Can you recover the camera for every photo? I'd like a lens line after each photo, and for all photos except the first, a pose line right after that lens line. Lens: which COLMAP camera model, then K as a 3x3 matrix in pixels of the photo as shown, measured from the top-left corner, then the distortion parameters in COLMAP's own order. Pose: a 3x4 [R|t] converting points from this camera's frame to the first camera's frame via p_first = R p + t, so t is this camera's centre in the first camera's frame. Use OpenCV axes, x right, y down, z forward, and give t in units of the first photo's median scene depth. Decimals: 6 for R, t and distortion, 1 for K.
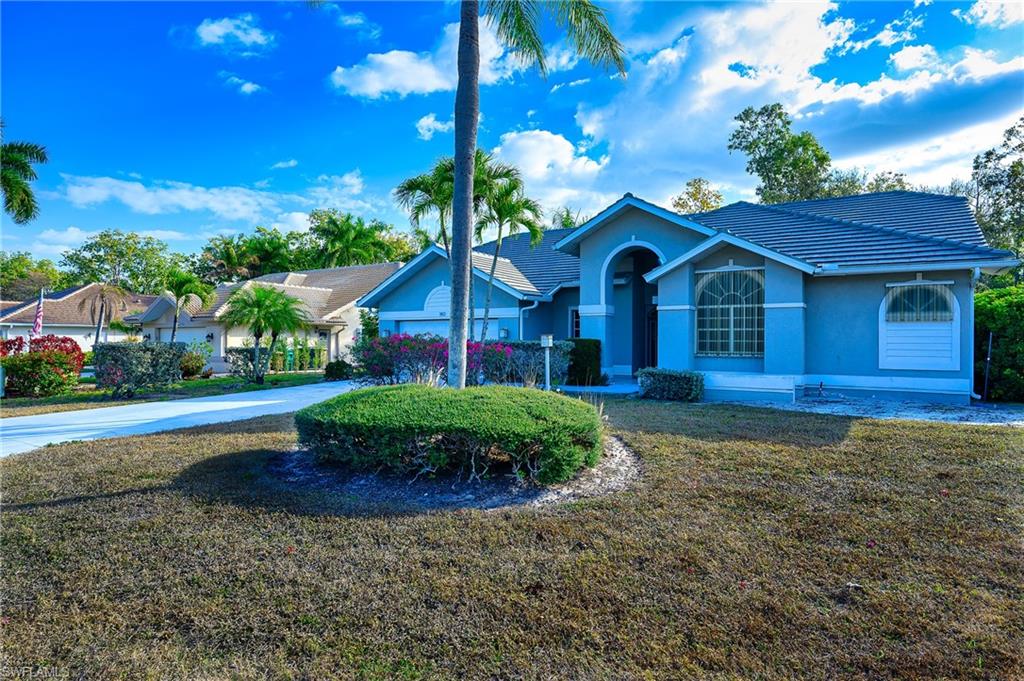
lens RADIAL K [[566.0, 0, 512.0], [0, 566.0, 340.5], [0, 0, 1]] dist [-0.002913, 0.000131]
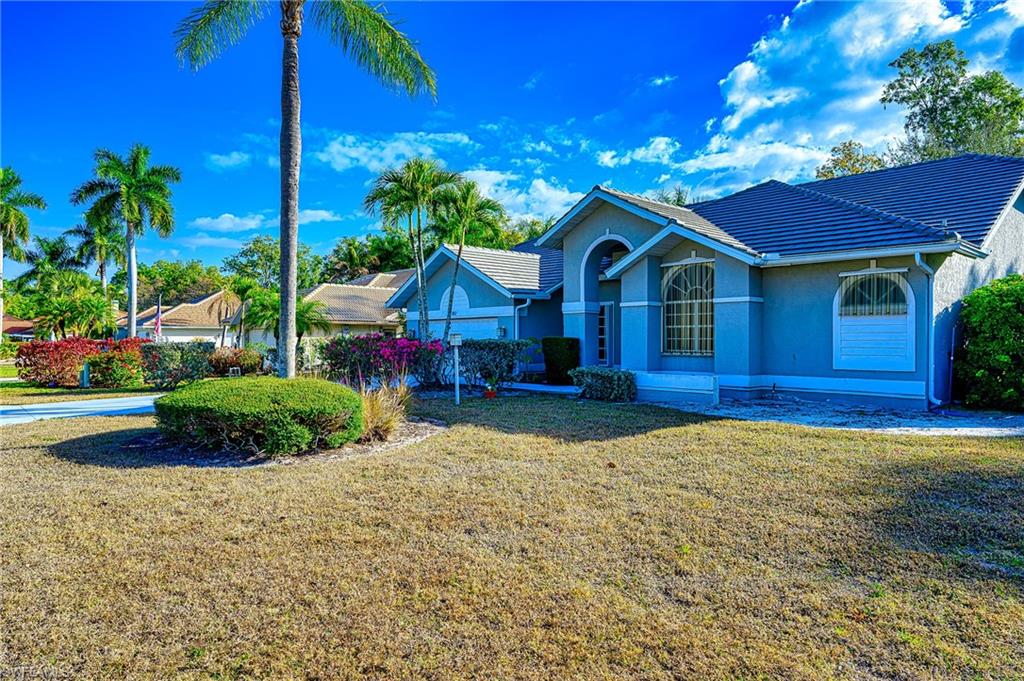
lens RADIAL K [[632.9, 0, 512.0], [0, 632.9, 340.5], [0, 0, 1]] dist [-0.005473, -0.002215]
pose [[0.963912, -0.004829, -0.266177, 0.363838], [0.005374, 0.999985, 0.001319, 0.000804], [0.266167, -0.002701, 0.963923, -0.077836]]
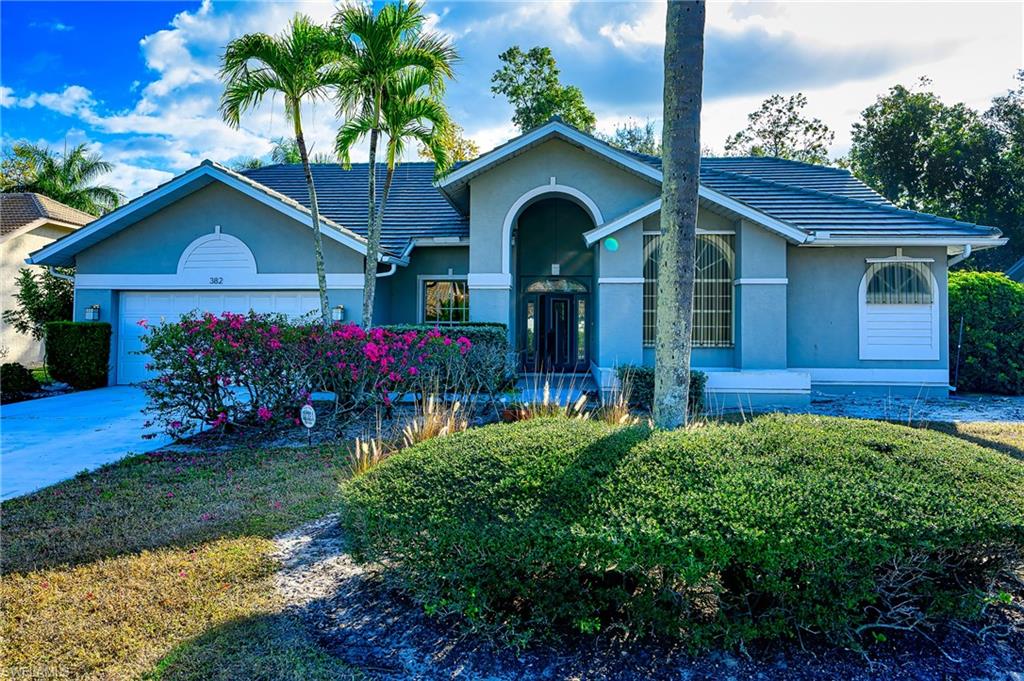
lens RADIAL K [[712.5, 0, 506.7], [0, 712.5, 300.7], [0, 0, 1]] dist [0.001694, -0.000415]
pose [[0.885255, 0.015160, 0.464858, -0.264315], [-0.000687, 0.999510, -0.031288, -0.003410], [-0.465105, 0.027378, 0.884832, 0.258632]]
